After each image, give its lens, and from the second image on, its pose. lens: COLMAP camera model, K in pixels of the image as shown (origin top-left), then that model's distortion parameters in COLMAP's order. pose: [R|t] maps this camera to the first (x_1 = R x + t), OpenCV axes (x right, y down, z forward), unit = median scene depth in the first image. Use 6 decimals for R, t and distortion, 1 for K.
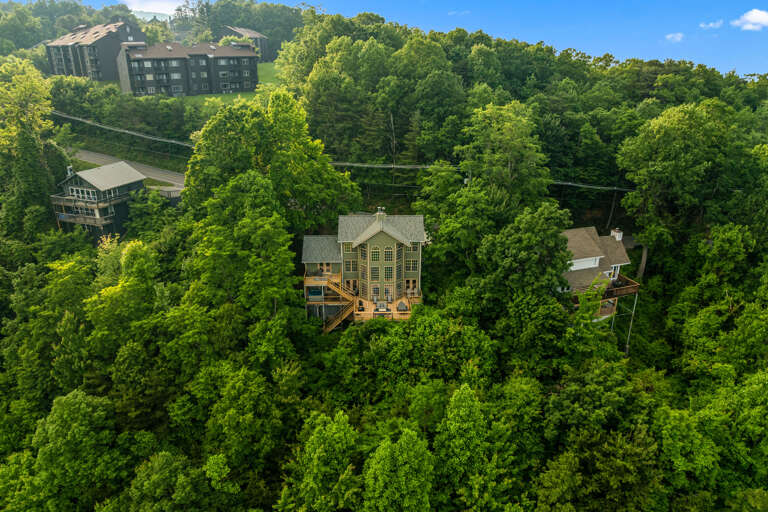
lens RADIAL K [[554.1, 0, 388.1], [0, 554.1, 271.9], [0, 0, 1]] dist [-0.040266, 0.001385]
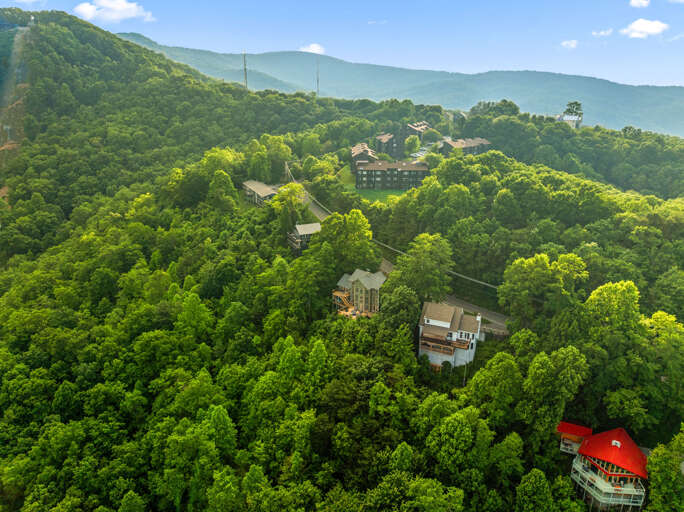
lens RADIAL K [[498.1, 0, 342.0], [0, 498.1, 256.0], [0, 0, 1]] dist [-0.041221, -0.004460]
pose [[0.702946, 0.222008, -0.675707, 1.222014], [-0.266632, 0.963008, 0.039022, -0.215627], [0.659375, 0.152734, 0.736137, -0.516855]]
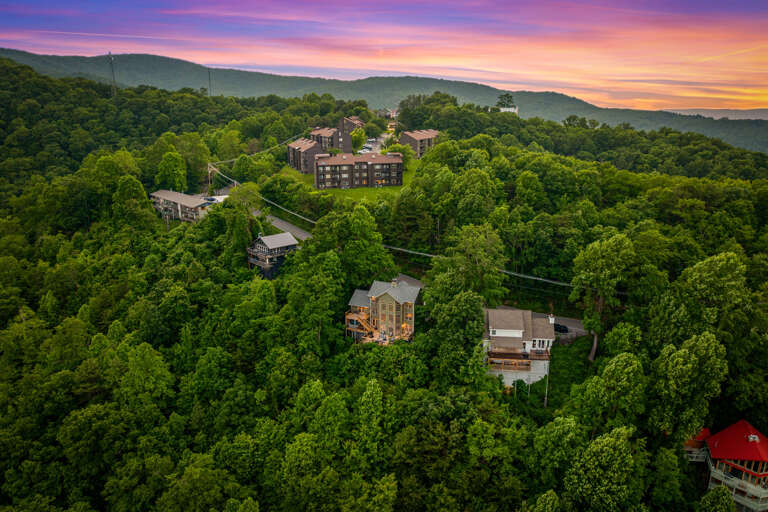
lens RADIAL K [[554.1, 0, 388.1], [0, 554.1, 271.9], [0, 0, 1]] dist [-0.040266, 0.001385]
pose [[0.894909, 0.124448, -0.428545, 0.680972], [-0.163051, 0.985116, -0.054417, -0.042973], [0.415394, 0.118573, 0.901880, -0.516331]]
